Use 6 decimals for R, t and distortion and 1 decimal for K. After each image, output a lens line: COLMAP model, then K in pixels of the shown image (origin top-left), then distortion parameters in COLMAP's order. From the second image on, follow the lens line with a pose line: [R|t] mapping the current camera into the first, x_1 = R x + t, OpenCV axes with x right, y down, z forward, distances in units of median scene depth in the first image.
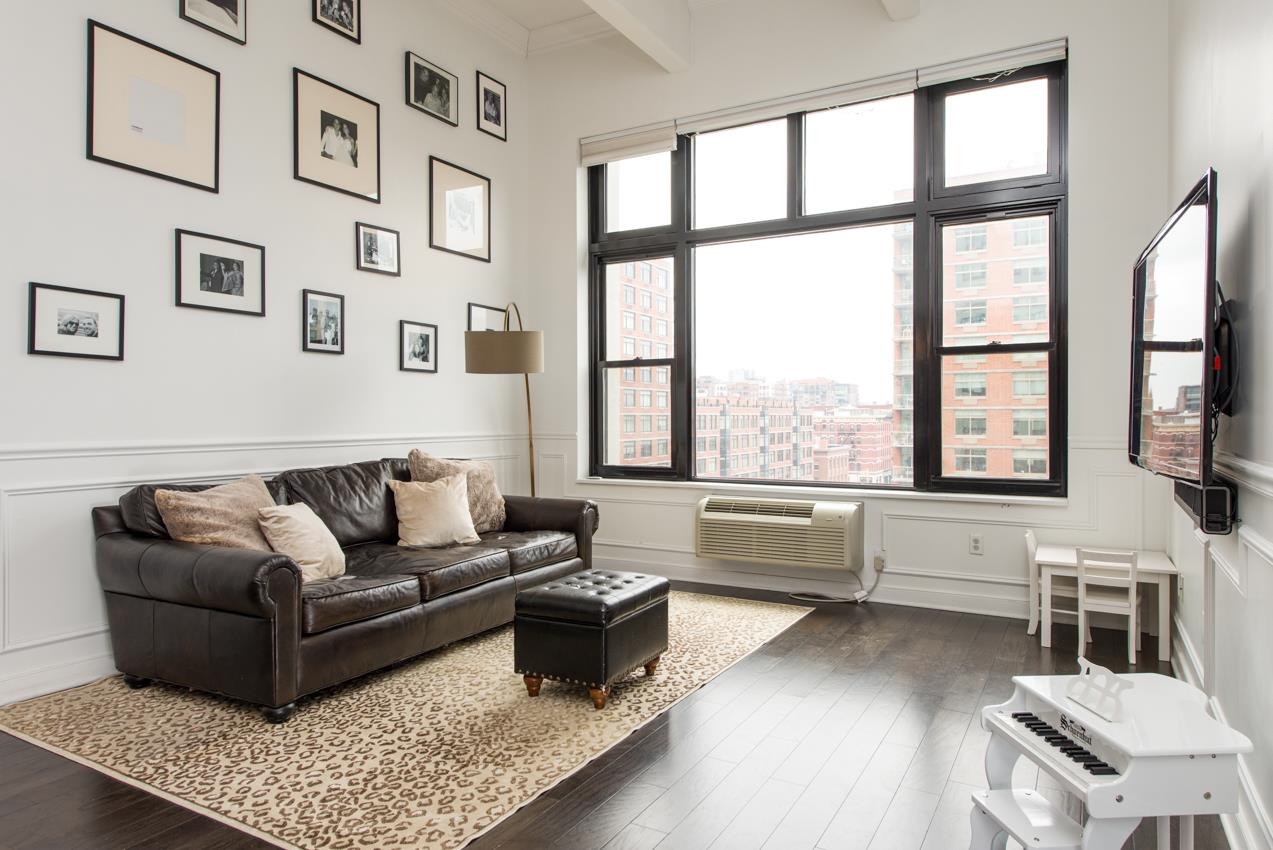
lens RADIAL K [[824.8, 0, 638.2], [0, 824.8, 421.0], [0, 0, 1]] dist [0.021292, -0.012288]
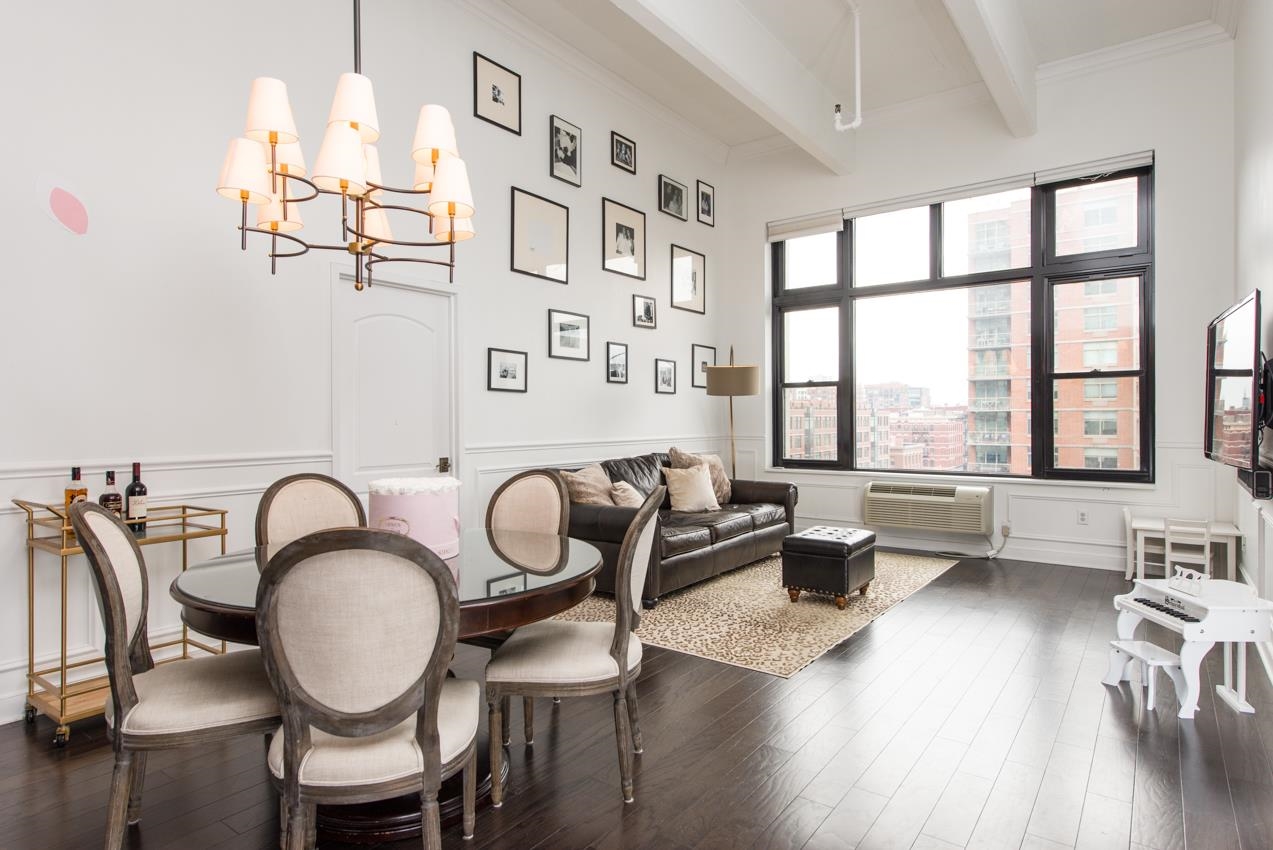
lens RADIAL K [[723.7, 0, 629.9], [0, 723.7, 421.6], [0, 0, 1]] dist [0.016446, -0.007743]
pose [[0.991575, -0.002071, -0.129514, -0.186669], [0.002005, 0.999998, -0.000640, -0.011112], [0.129515, 0.000375, 0.991577, -0.306694]]
